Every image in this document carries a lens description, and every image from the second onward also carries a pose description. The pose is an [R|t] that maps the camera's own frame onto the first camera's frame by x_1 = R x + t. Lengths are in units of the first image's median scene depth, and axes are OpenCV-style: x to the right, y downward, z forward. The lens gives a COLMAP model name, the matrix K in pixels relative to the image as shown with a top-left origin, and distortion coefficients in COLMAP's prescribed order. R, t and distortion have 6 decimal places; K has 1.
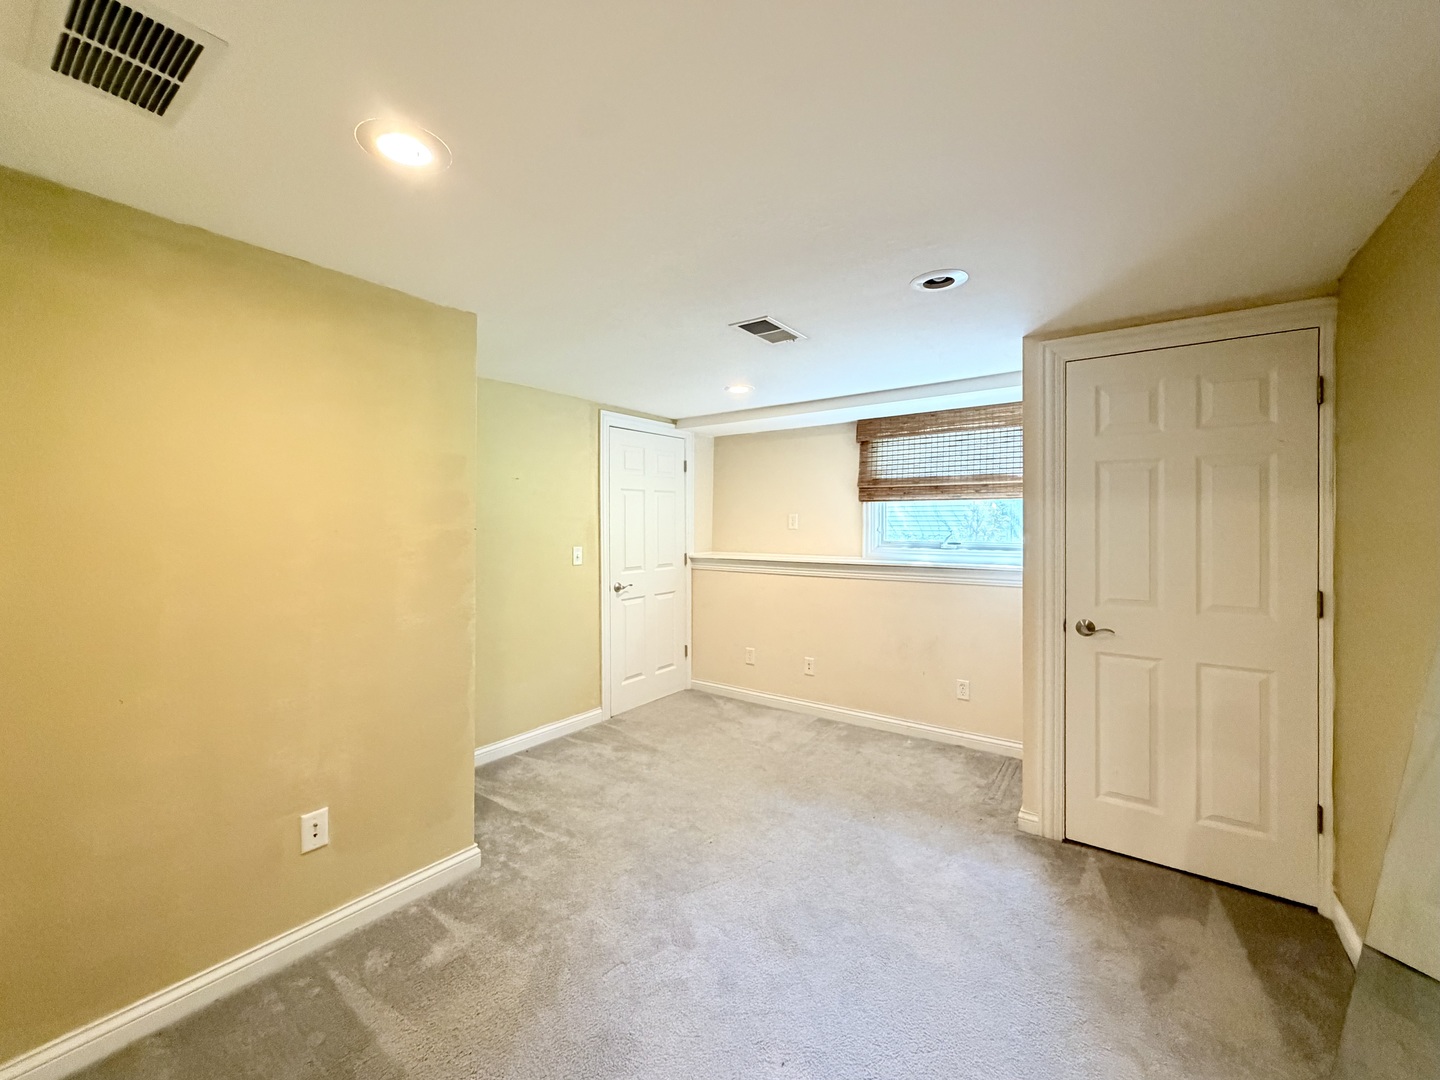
lens RADIAL K [[590.1, 0, 733.6], [0, 590.1, 534.2], [0, 0, 1]] dist [-0.000670, -0.000048]
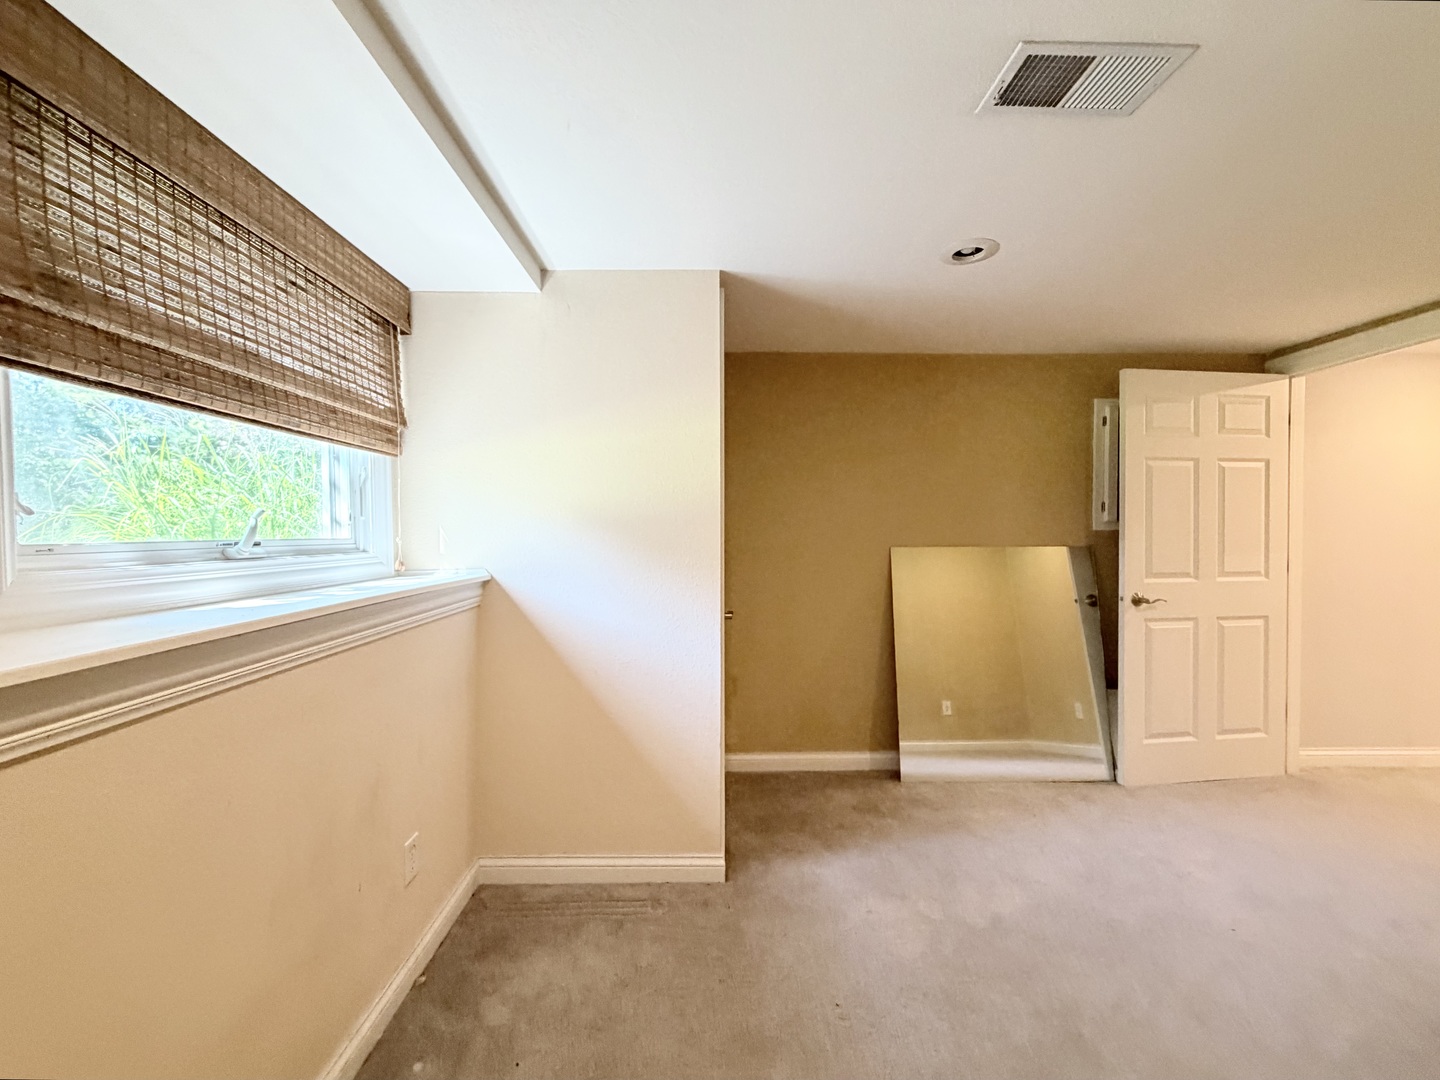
lens RADIAL K [[590.1, 0, 733.6], [0, 590.1, 534.2], [0, 0, 1]] dist [-0.000670, -0.000048]
pose [[-0.603683, -0.005312, 0.797207, -0.121247], [0.005836, 0.999922, 0.011082, 0.008250], [-0.797203, 0.011342, -0.603605, 1.048960]]
